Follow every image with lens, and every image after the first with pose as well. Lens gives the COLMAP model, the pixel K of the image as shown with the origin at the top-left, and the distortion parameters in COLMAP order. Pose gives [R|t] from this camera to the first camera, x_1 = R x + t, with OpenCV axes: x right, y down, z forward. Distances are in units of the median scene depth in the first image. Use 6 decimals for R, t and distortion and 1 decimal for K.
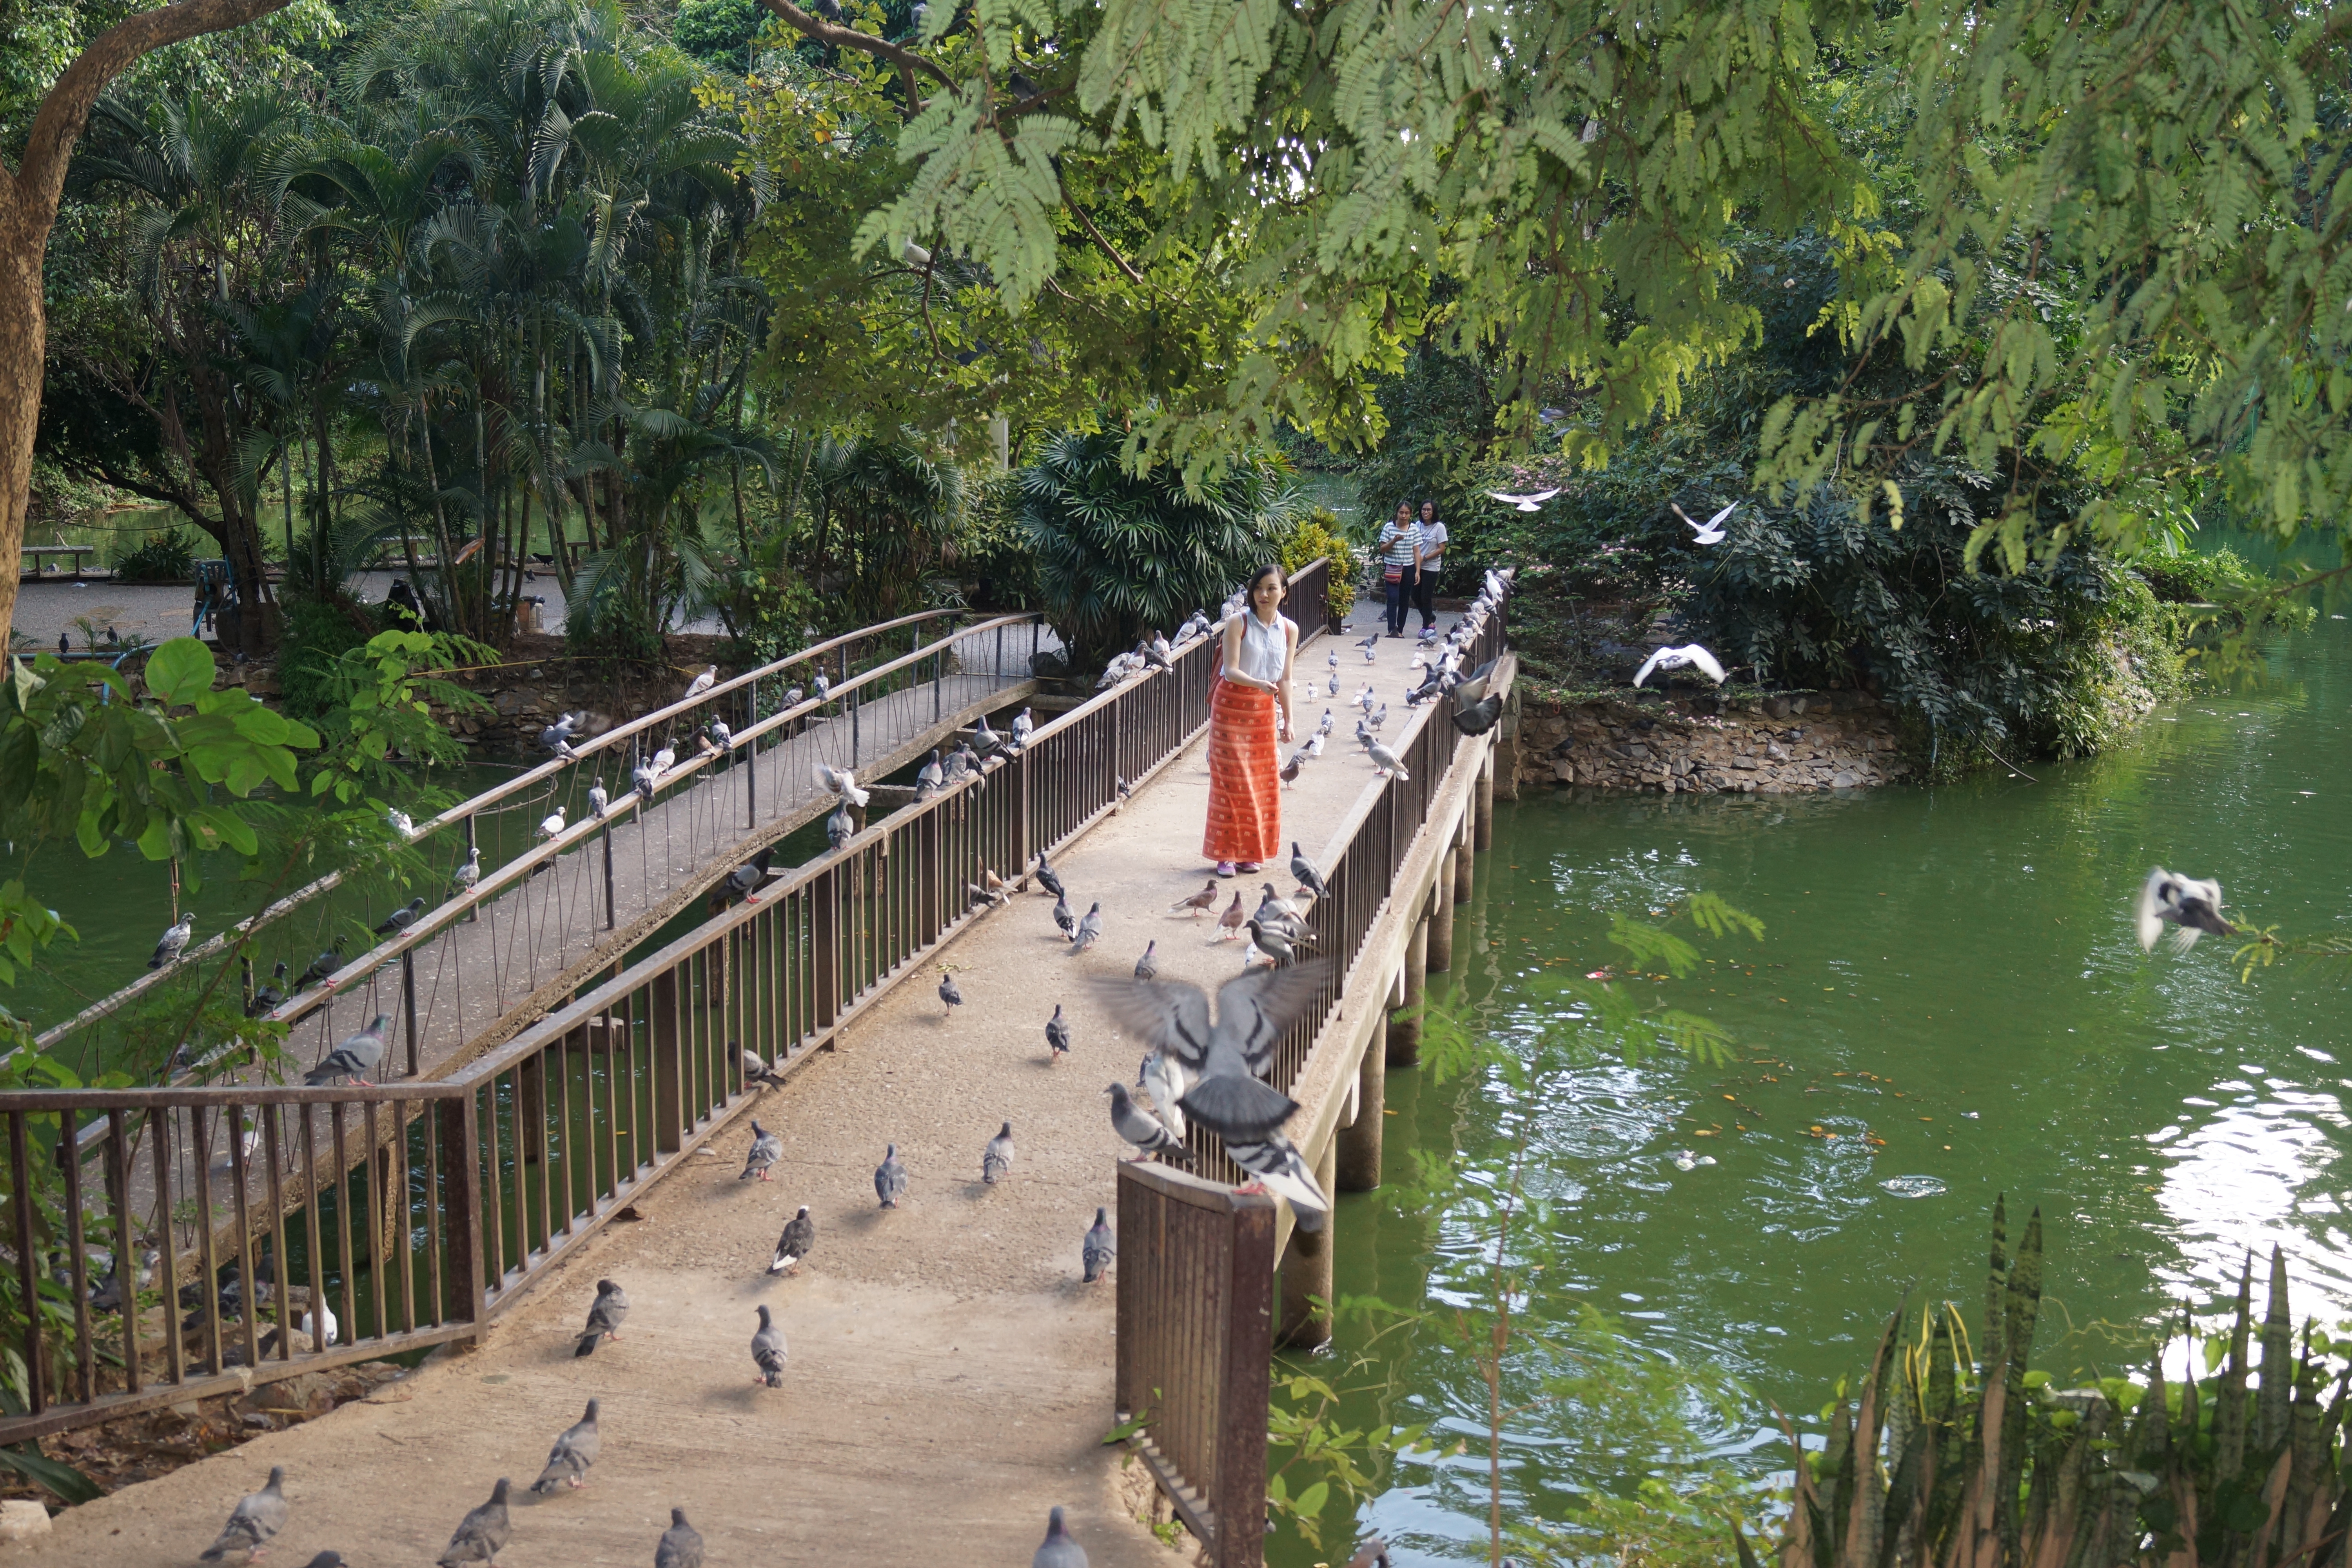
lens RADIAL K [[2358.3, 0, 1175.5], [0, 2358.3, 781.0], [0, 0, 1]] dist [-0.063350, 0.009423]
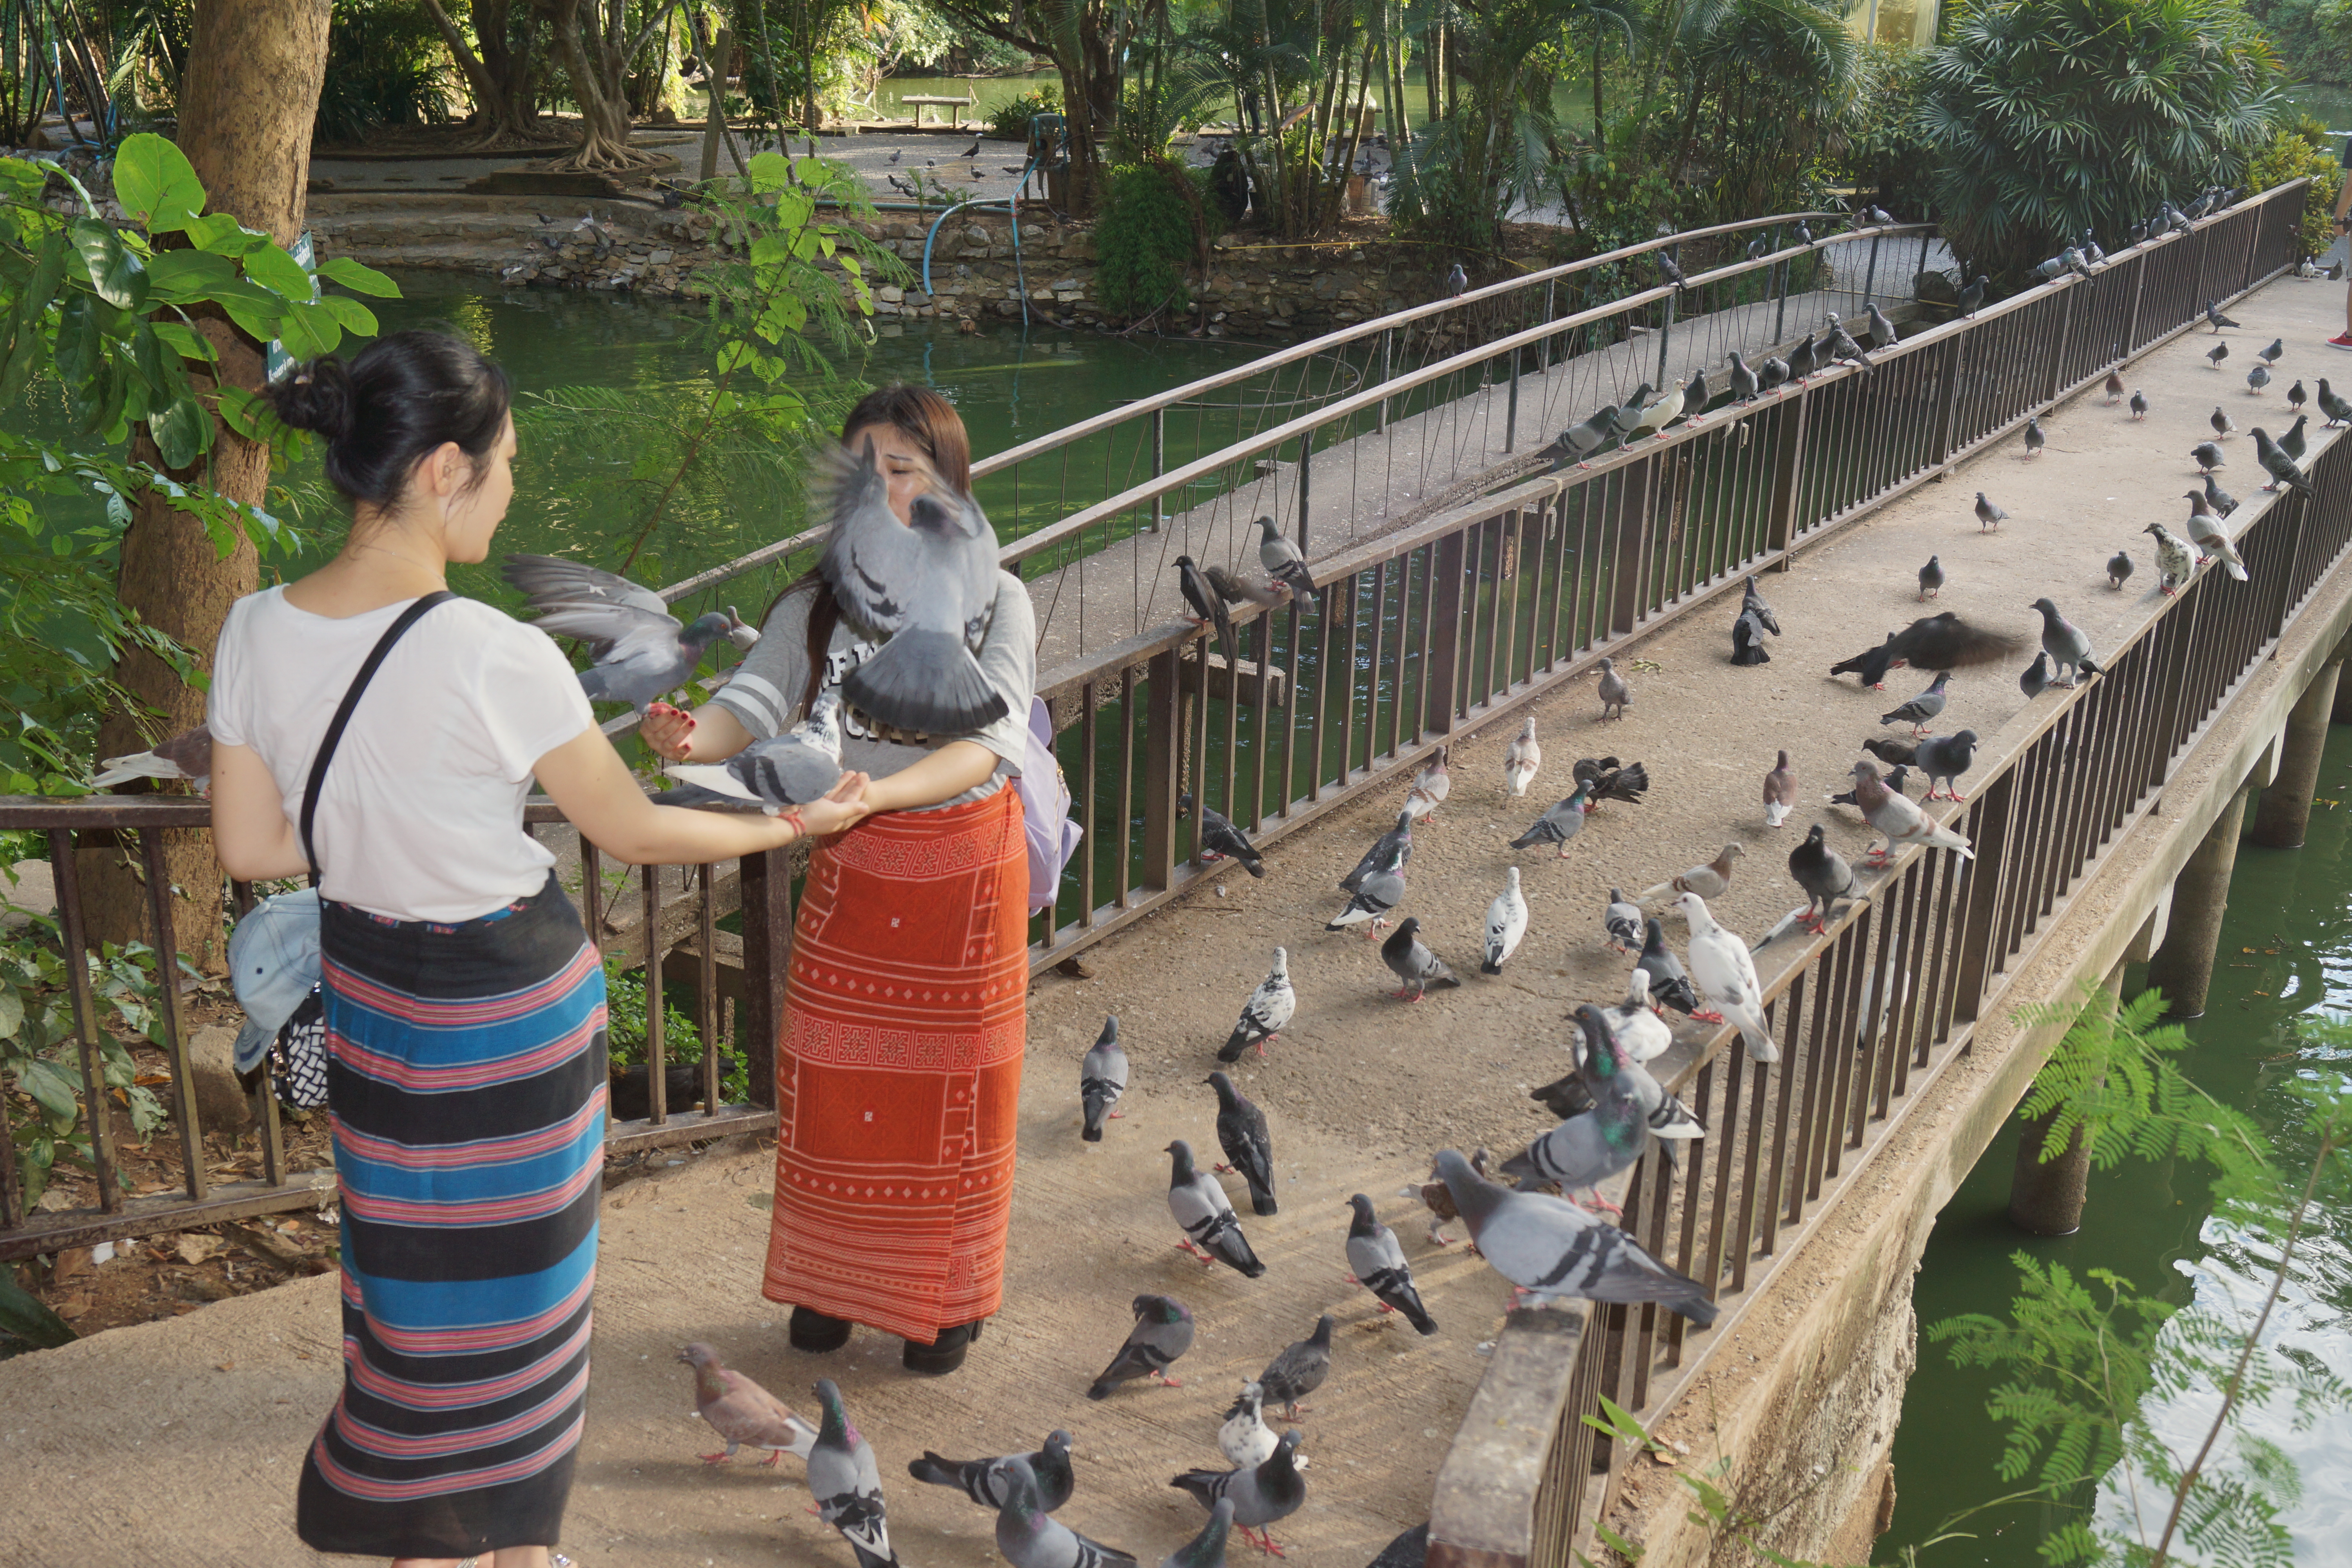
lens RADIAL K [[2361.2, 0, 1176.0], [0, 2361.2, 784.0], [0, 0, 1]] dist [-0.062611, 0.009348]
pose [[0.923307, 0.142435, -0.356674, 0.022804], [-0.080949, 0.979997, 0.181807, -0.005703], [0.375435, -0.138991, 0.916368, 0.117614]]
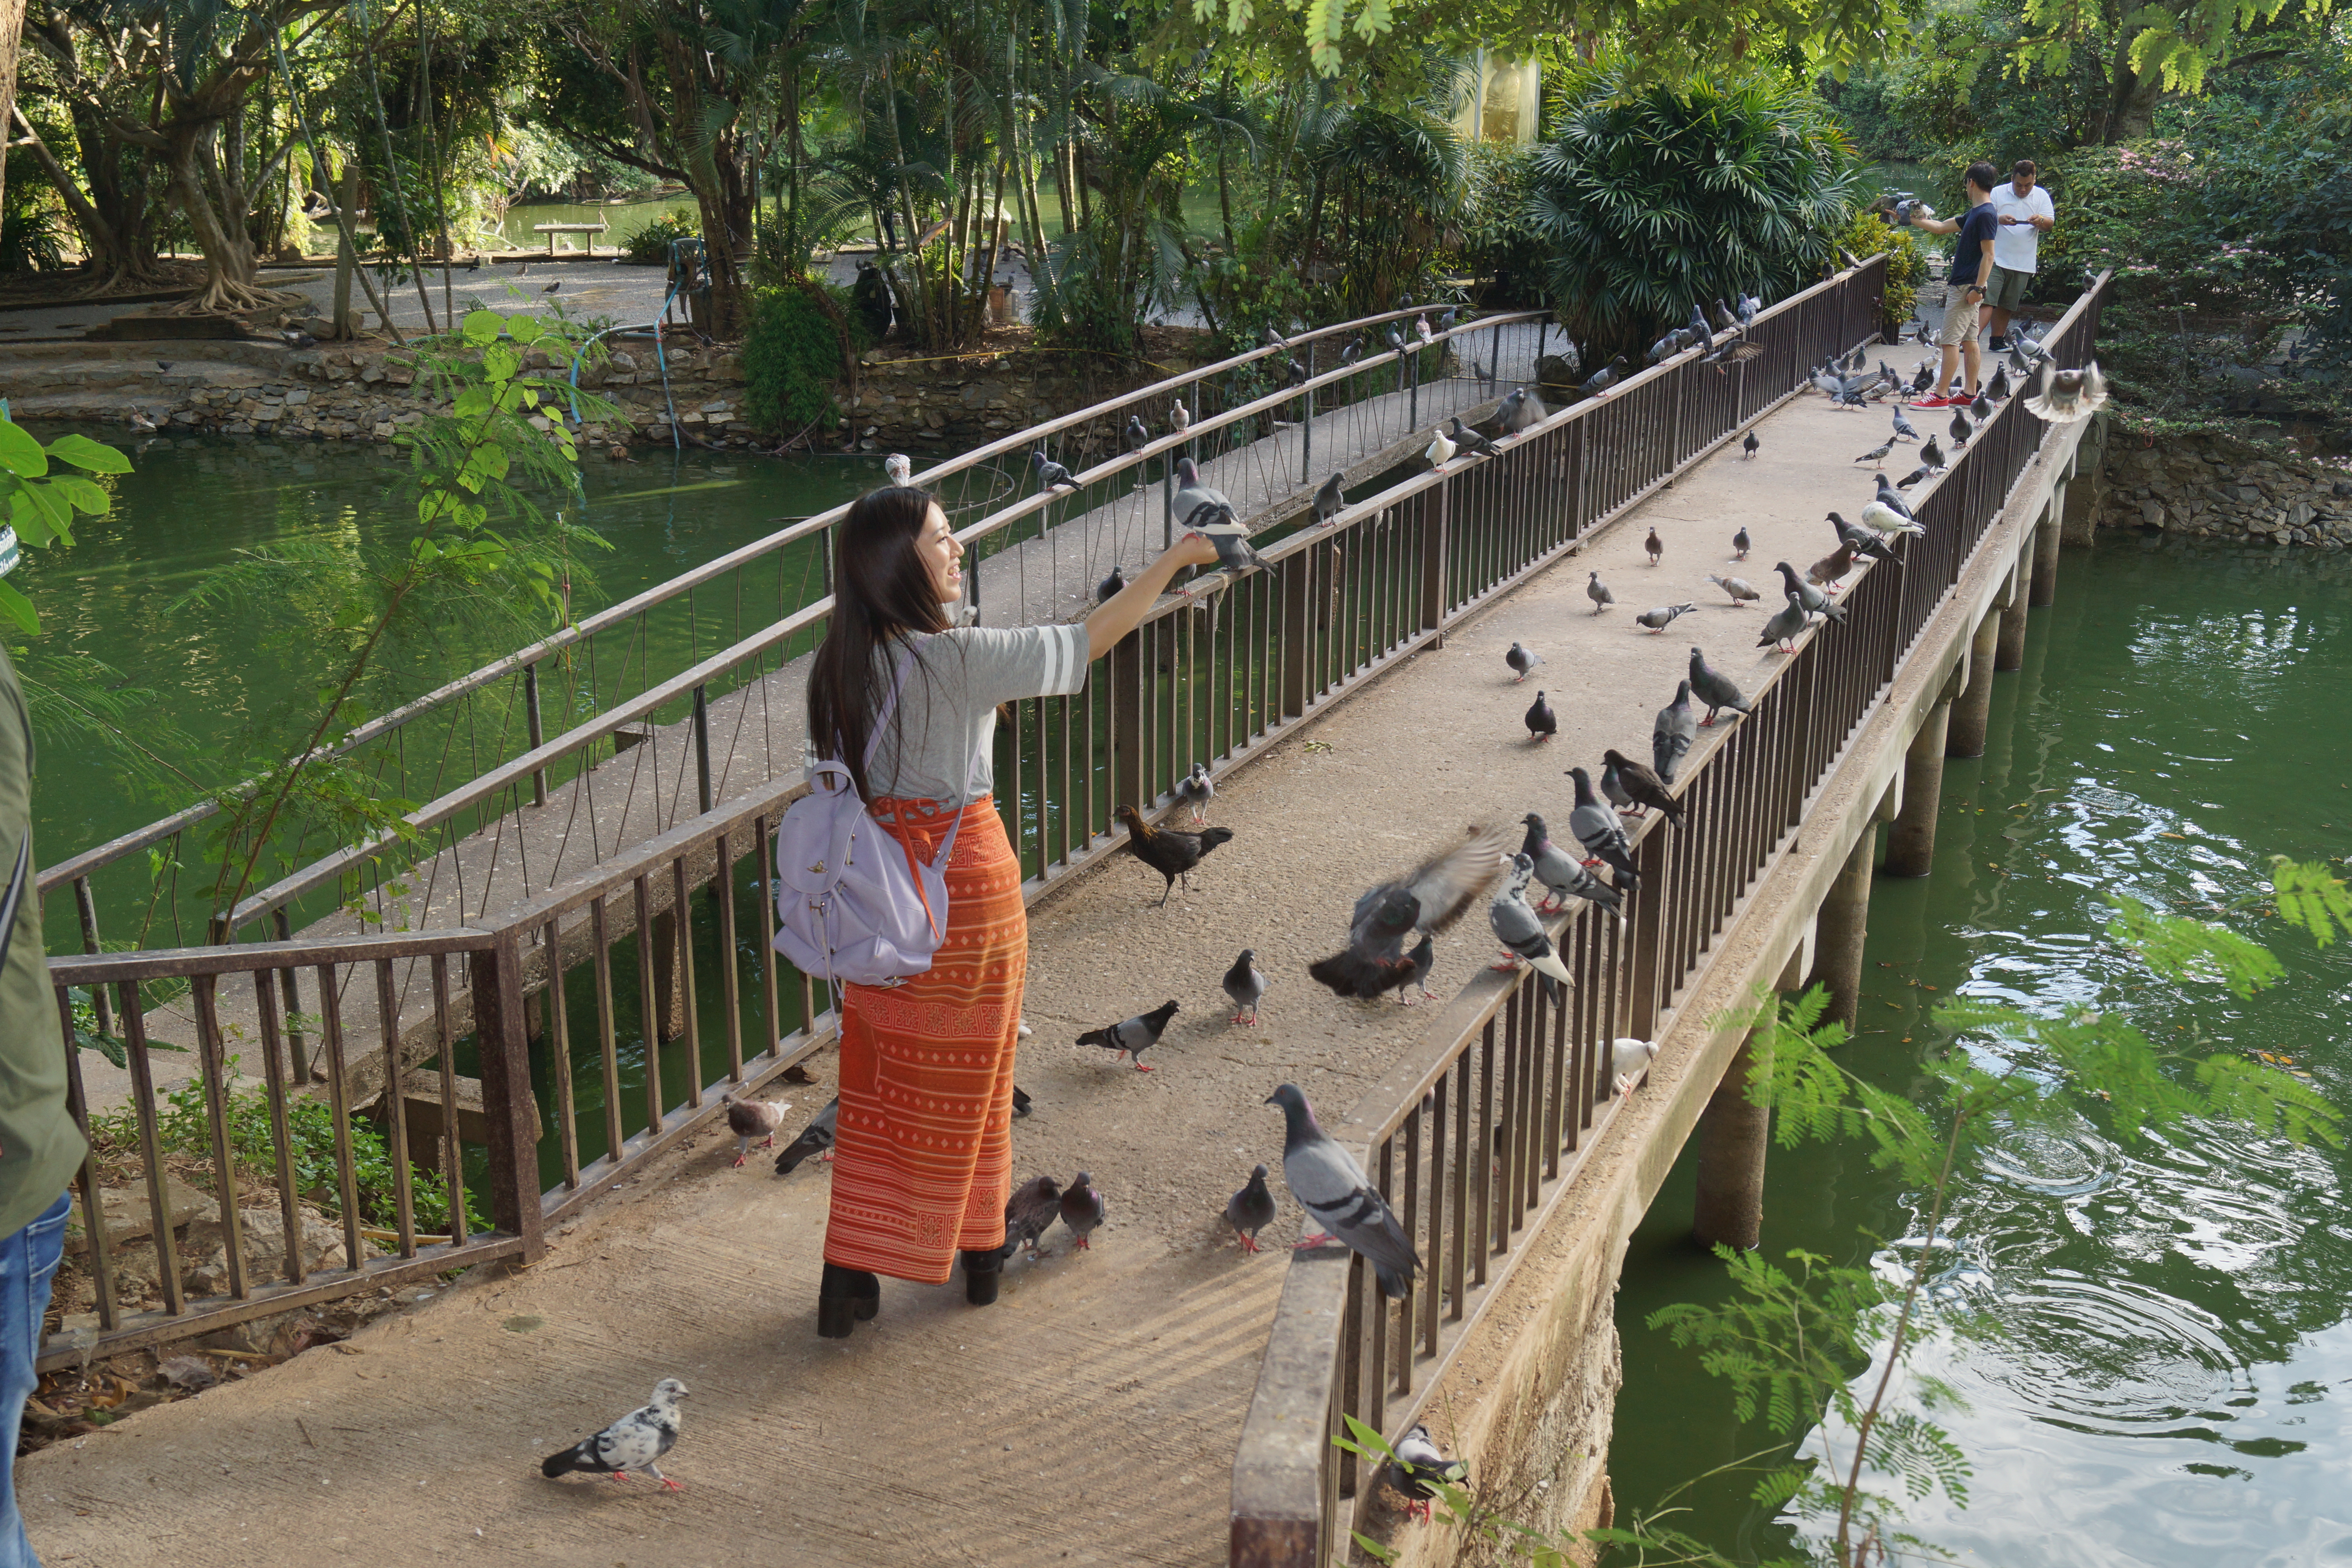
lens RADIAL K [[2358.3, 0, 1175.5], [0, 2358.3, 781.0], [0, 0, 1]] dist [-0.063350, 0.009423]
pose [[0.971463, 0.063587, -0.228509, 0.022806], [-0.034237, 0.990899, 0.130184, -0.006942], [0.234708, -0.118645, 0.964798, 0.104439]]
